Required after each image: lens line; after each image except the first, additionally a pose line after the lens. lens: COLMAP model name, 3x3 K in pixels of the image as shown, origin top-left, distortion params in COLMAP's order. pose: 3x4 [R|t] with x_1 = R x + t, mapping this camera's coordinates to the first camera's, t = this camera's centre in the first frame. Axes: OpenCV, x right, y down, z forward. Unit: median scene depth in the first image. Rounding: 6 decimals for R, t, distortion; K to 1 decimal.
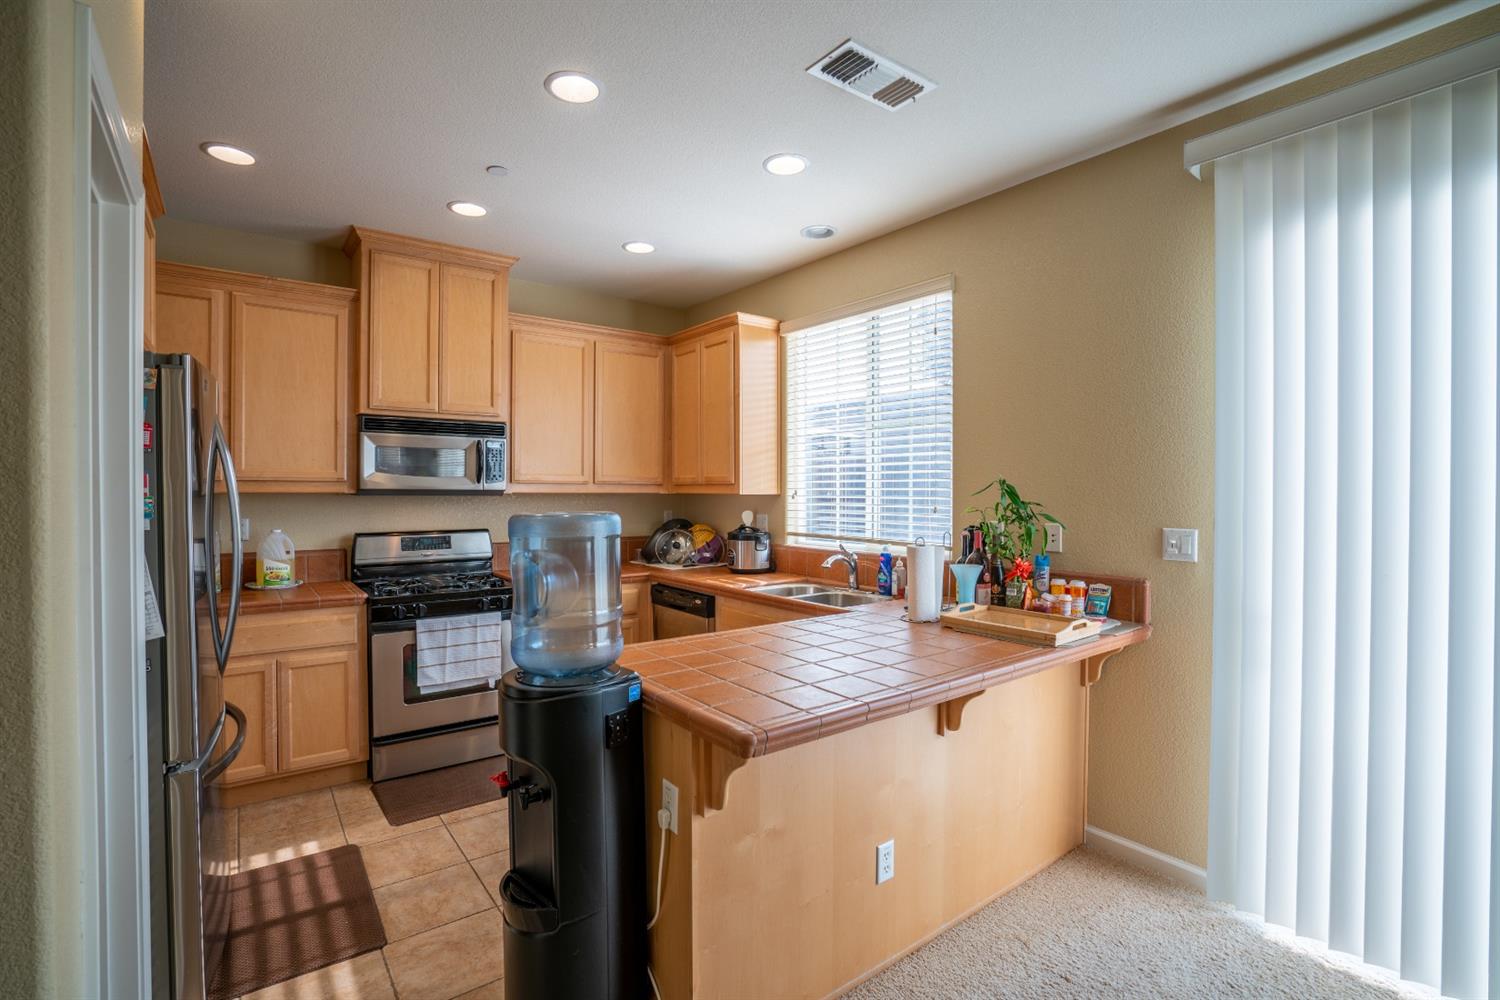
lens RADIAL K [[696.8, 0, 746.3], [0, 696.8, 497.3], [0, 0, 1]] dist [-0.063690, 0.028240]
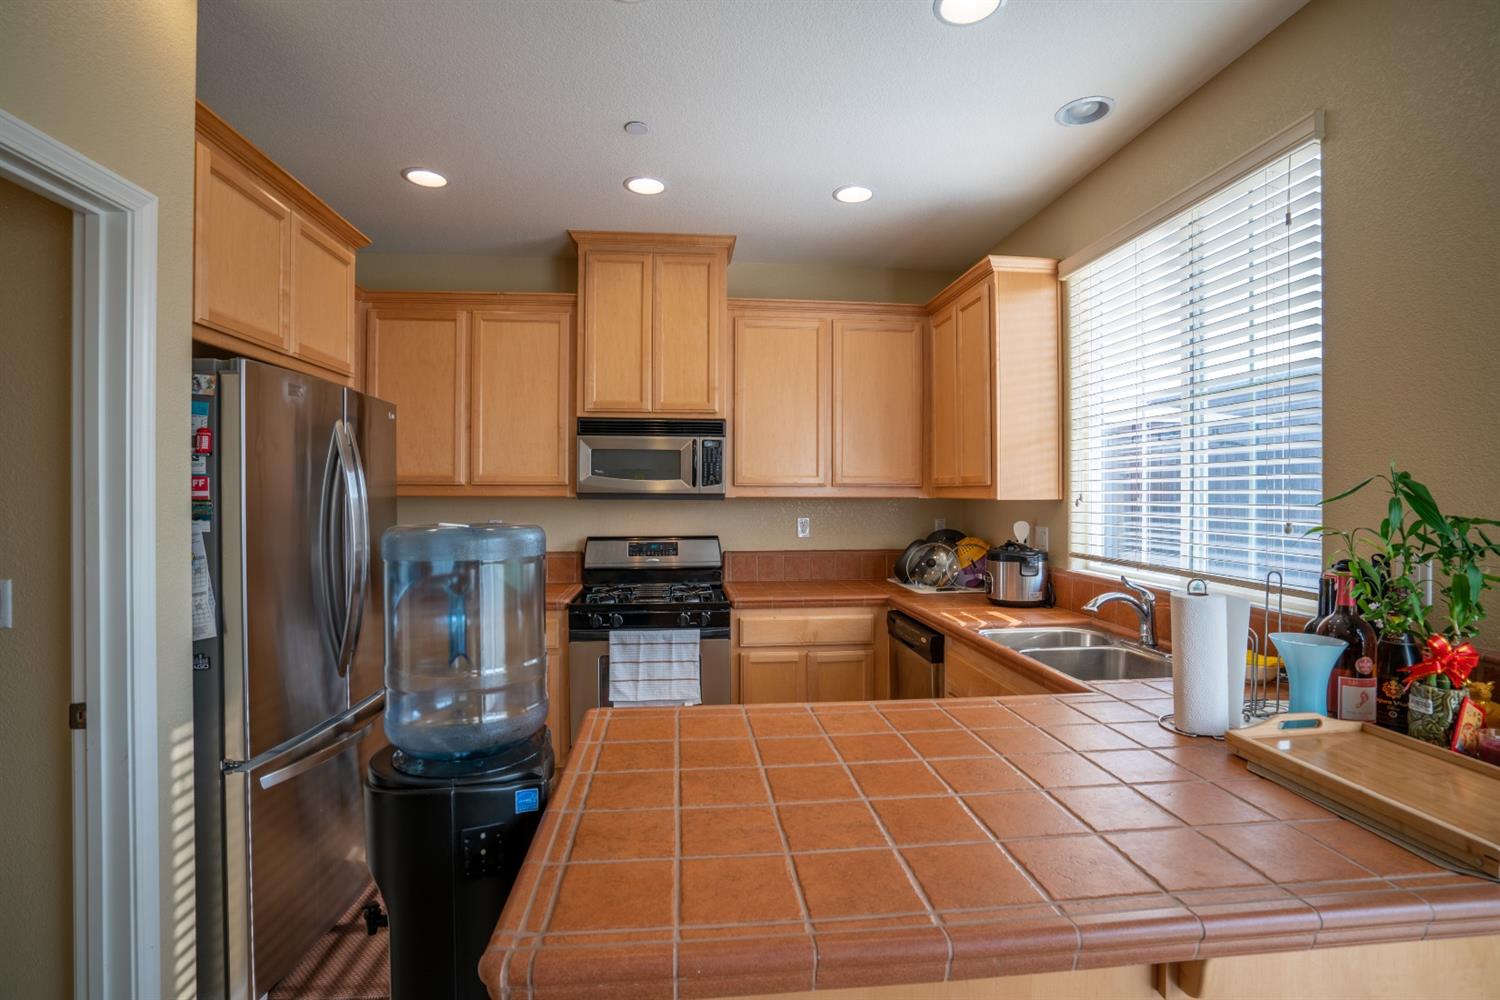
lens RADIAL K [[696.8, 0, 746.3], [0, 696.8, 497.3], [0, 0, 1]] dist [-0.063690, 0.028240]
pose [[0.852091, 0.002290, -0.523388, 0.163271], [-0.005580, 0.999973, -0.004709, -0.001976], [0.523364, 0.006933, 0.852081, 0.252850]]
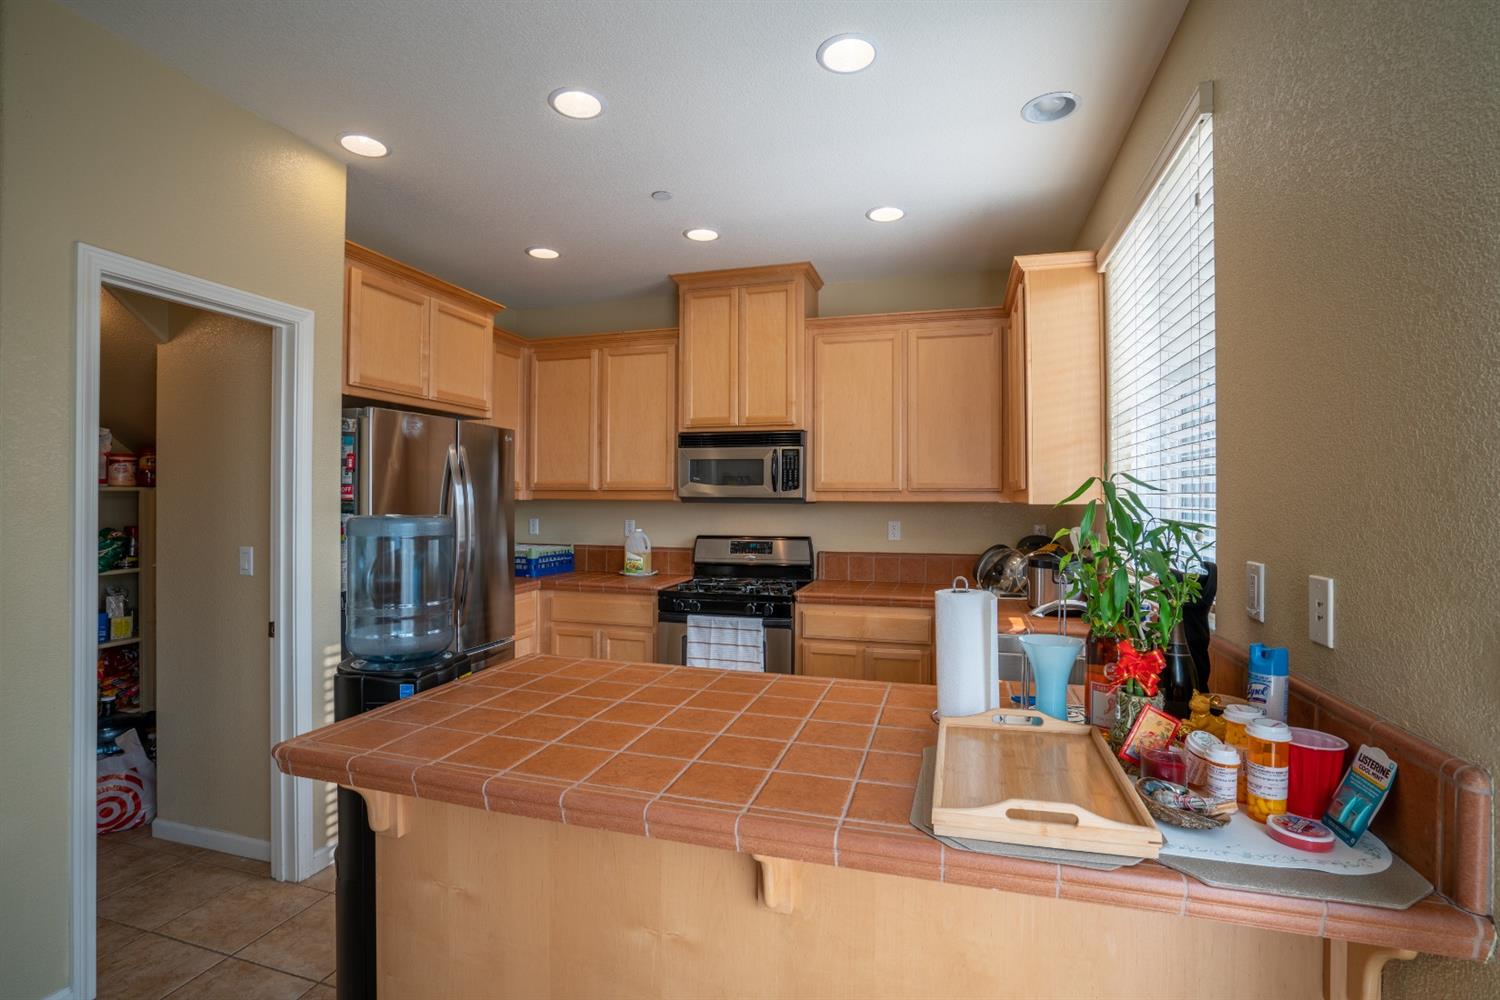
lens RADIAL K [[696.8, 0, 746.3], [0, 696.8, 497.3], [0, 0, 1]] dist [-0.063690, 0.028240]
pose [[0.589496, -0.001619, -0.807769, 0.437112], [-0.011217, 0.999885, -0.010190, -0.000759], [0.807693, 0.015068, 0.589411, 0.368778]]
